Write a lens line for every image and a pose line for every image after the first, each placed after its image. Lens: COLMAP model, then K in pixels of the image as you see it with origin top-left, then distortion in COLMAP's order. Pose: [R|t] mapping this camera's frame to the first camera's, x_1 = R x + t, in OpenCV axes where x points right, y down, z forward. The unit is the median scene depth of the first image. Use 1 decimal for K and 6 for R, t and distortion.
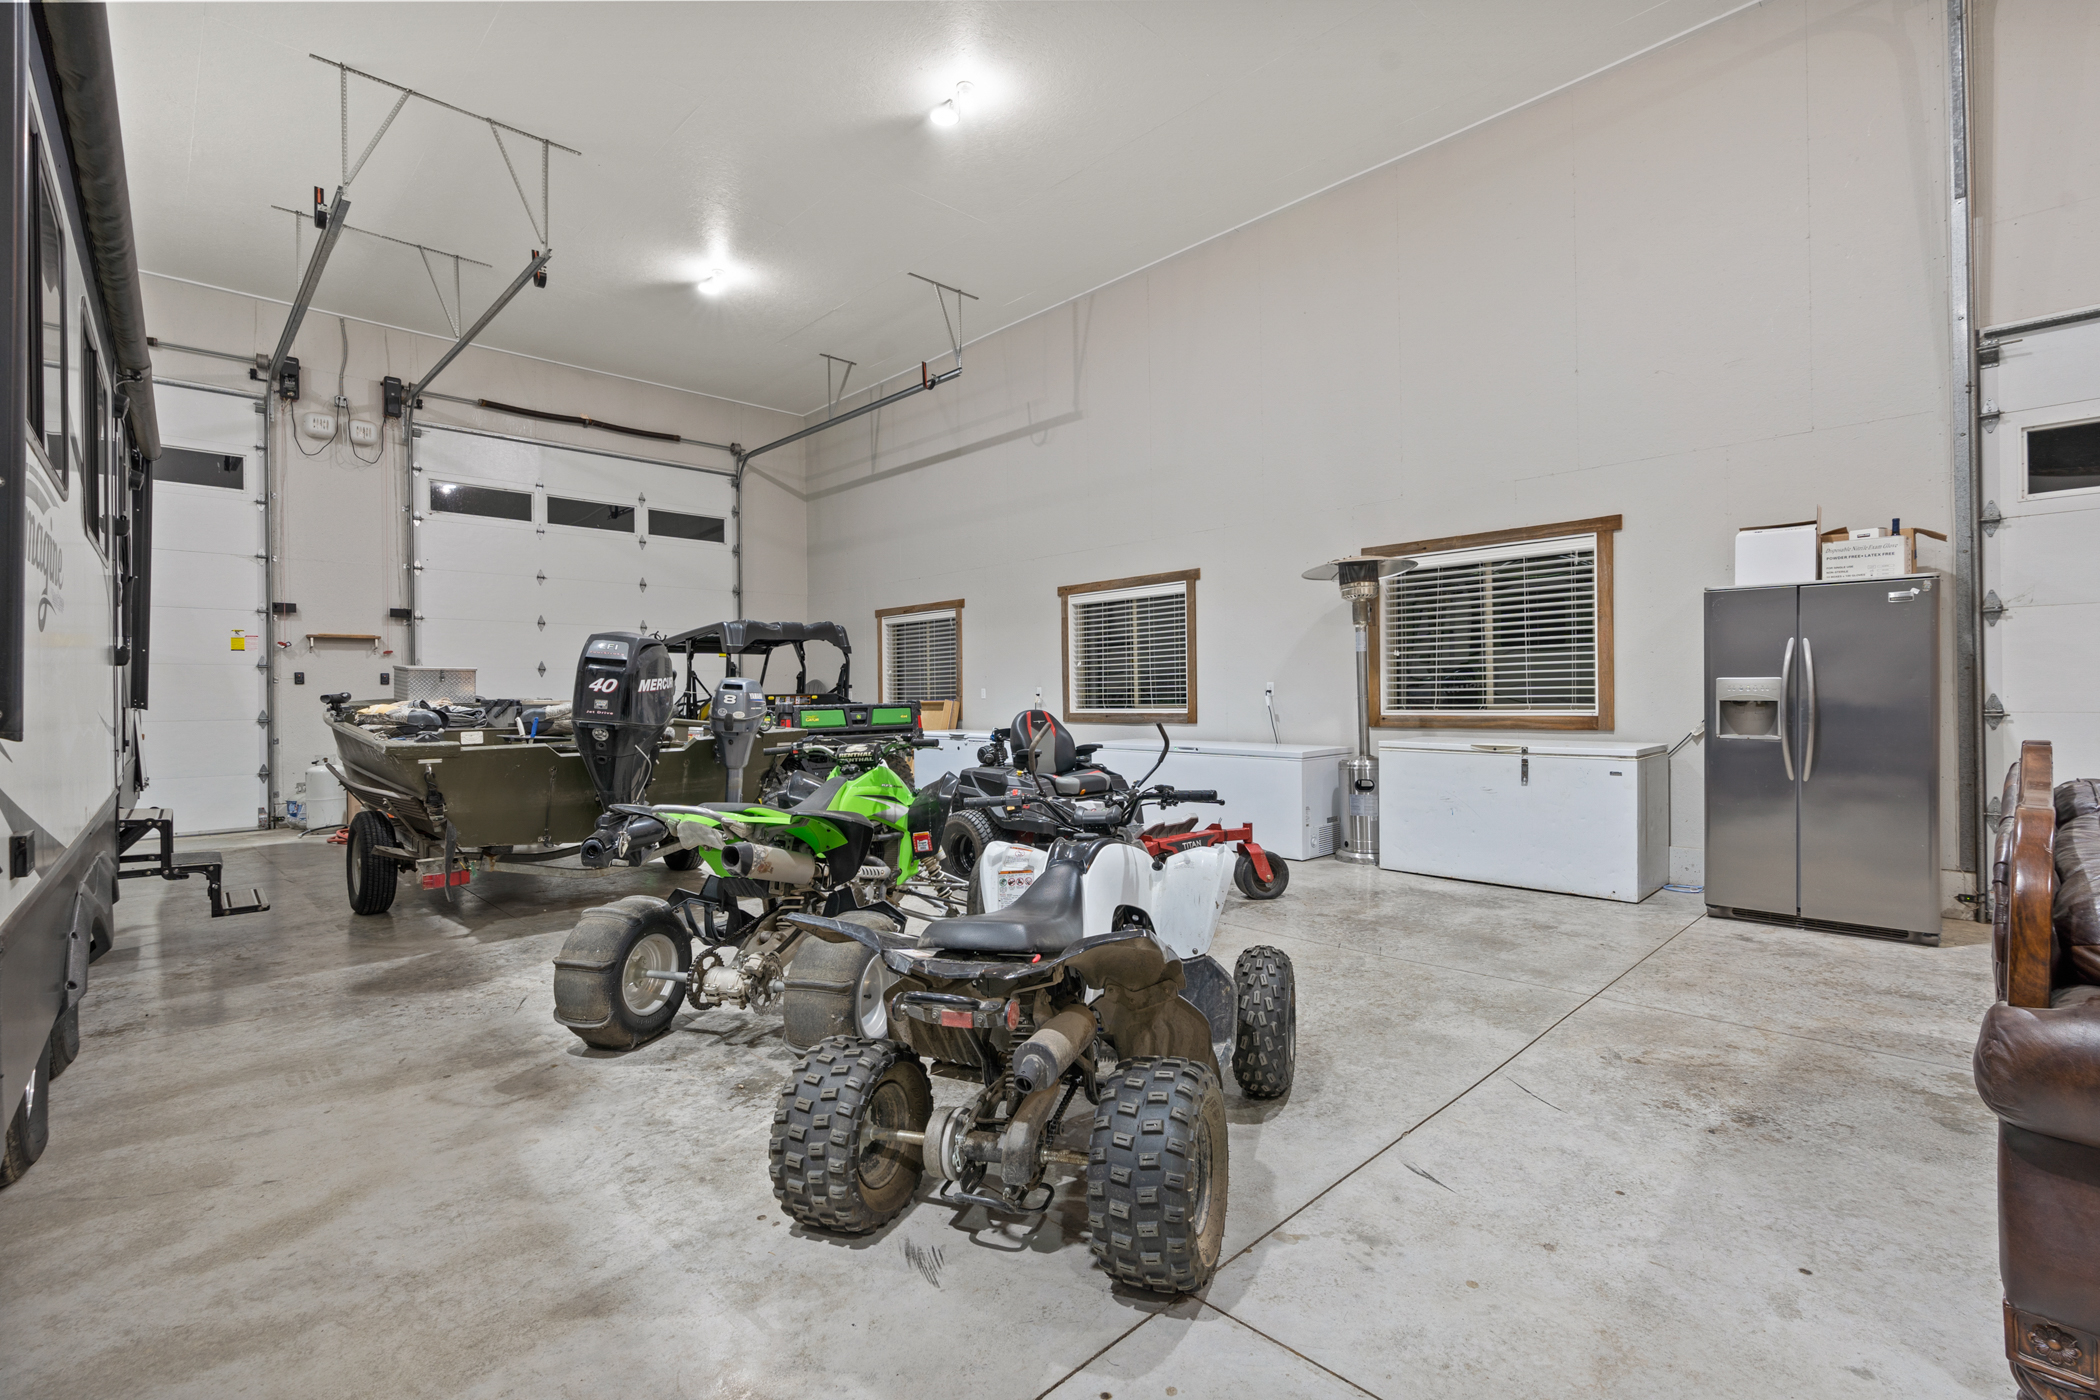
lens RADIAL K [[953.9, 0, 1048.6], [0, 953.9, 695.4], [0, 0, 1]] dist [0.002189, 0.000213]
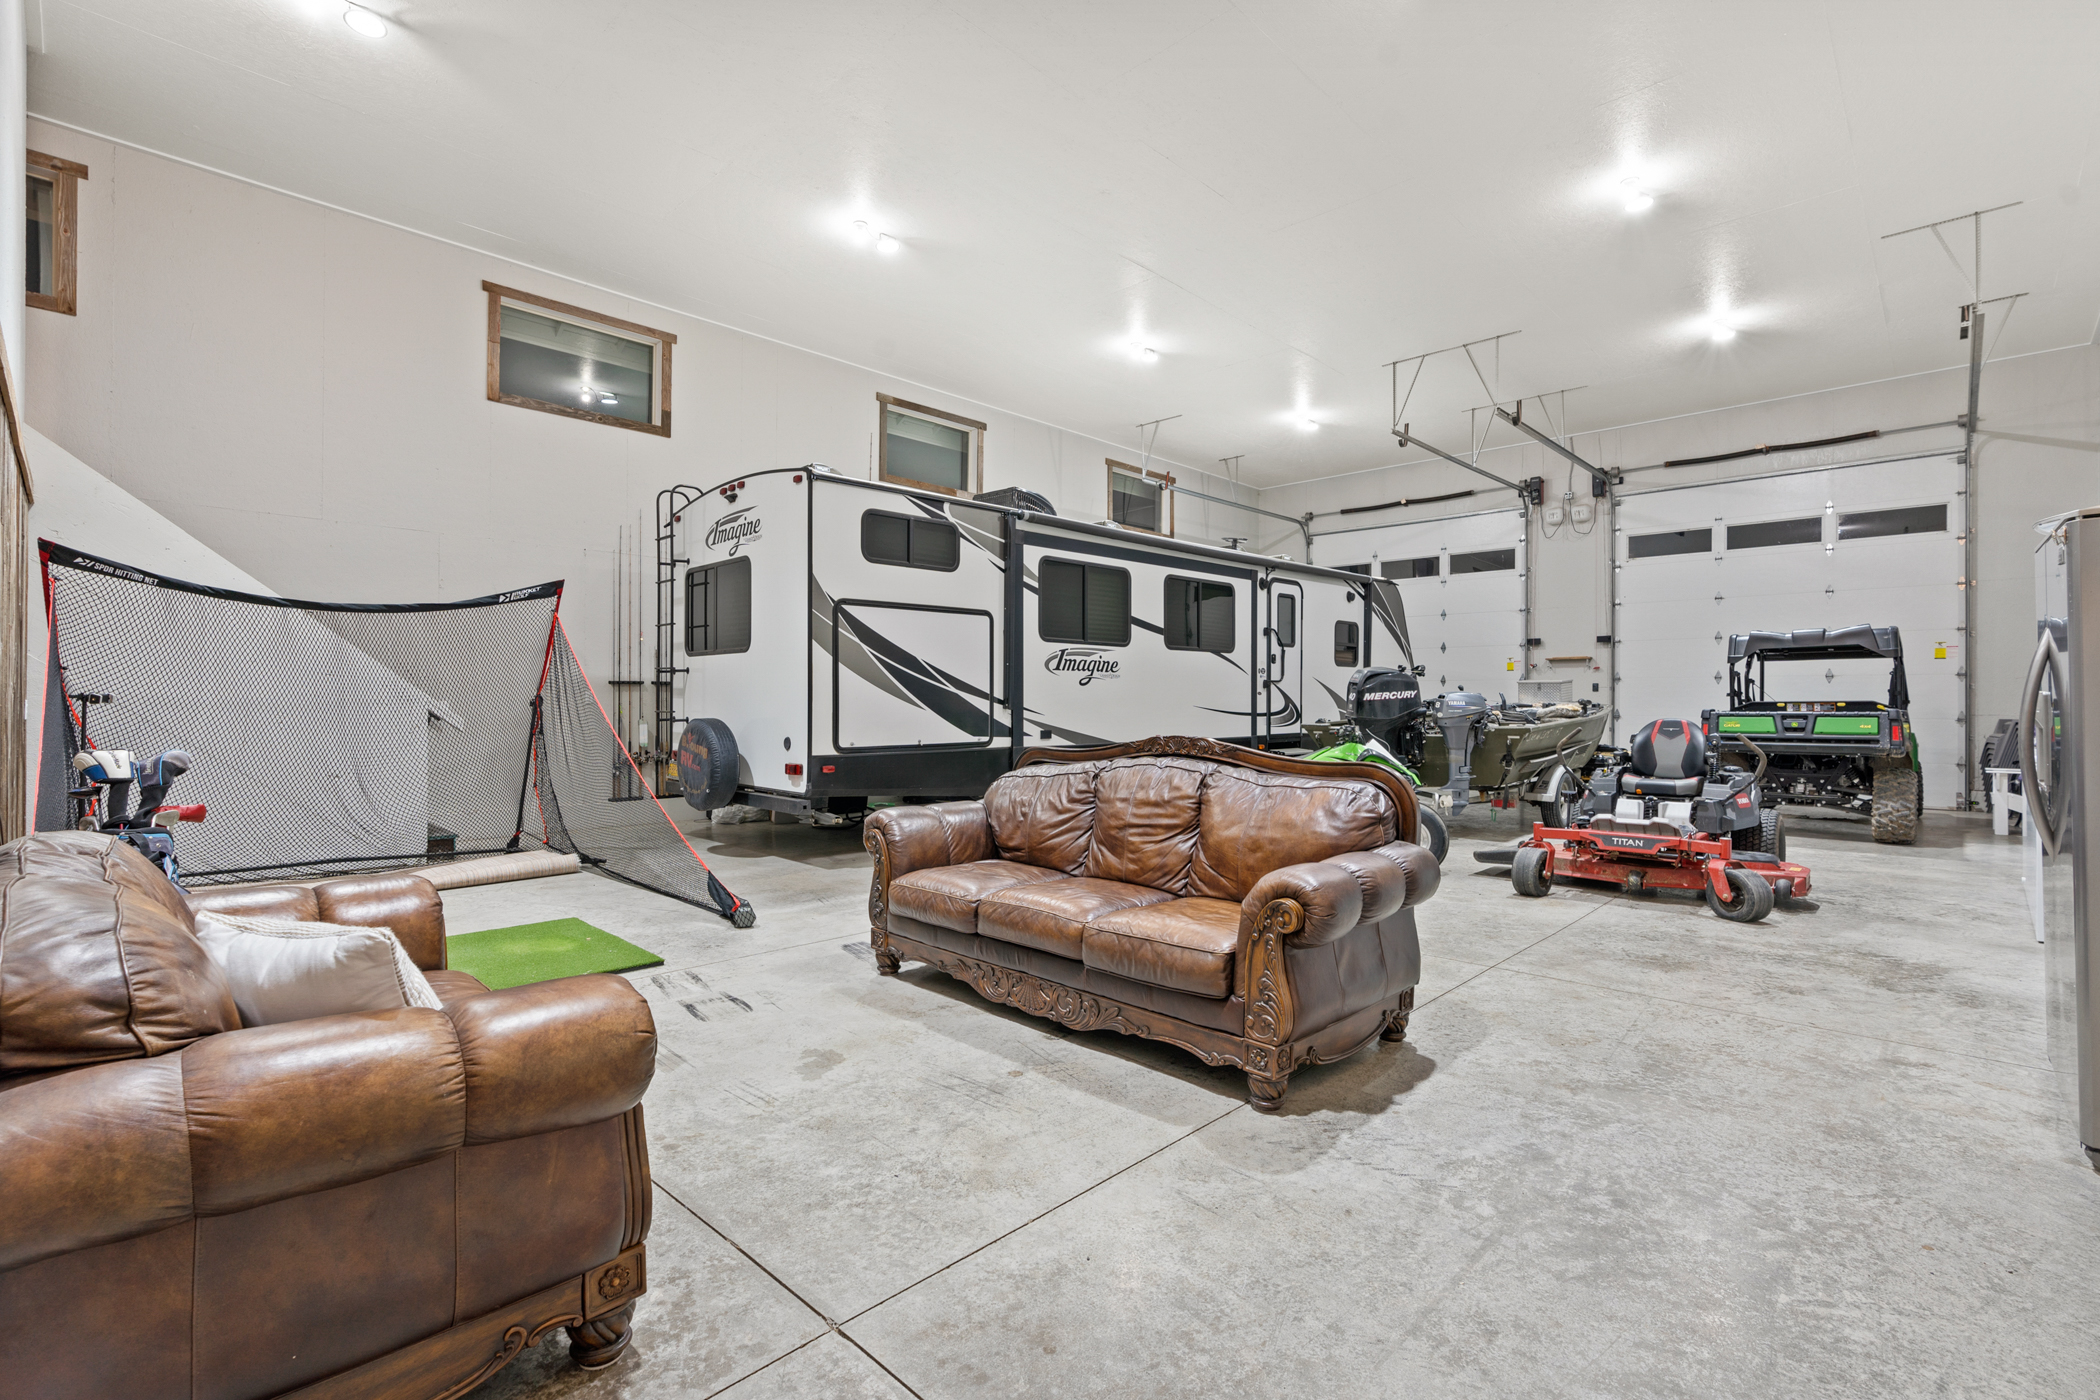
lens RADIAL K [[953.9, 0, 1048.6], [0, 953.9, 698.8], [0, 0, 1]] dist [0.002189, 0.000213]
pose [[0.035449, 0.006742, -0.999349, 0.678671], [0.000203, 0.999977, 0.006754, -0.010046], [0.999371, -0.000443, 0.035447, 0.160939]]
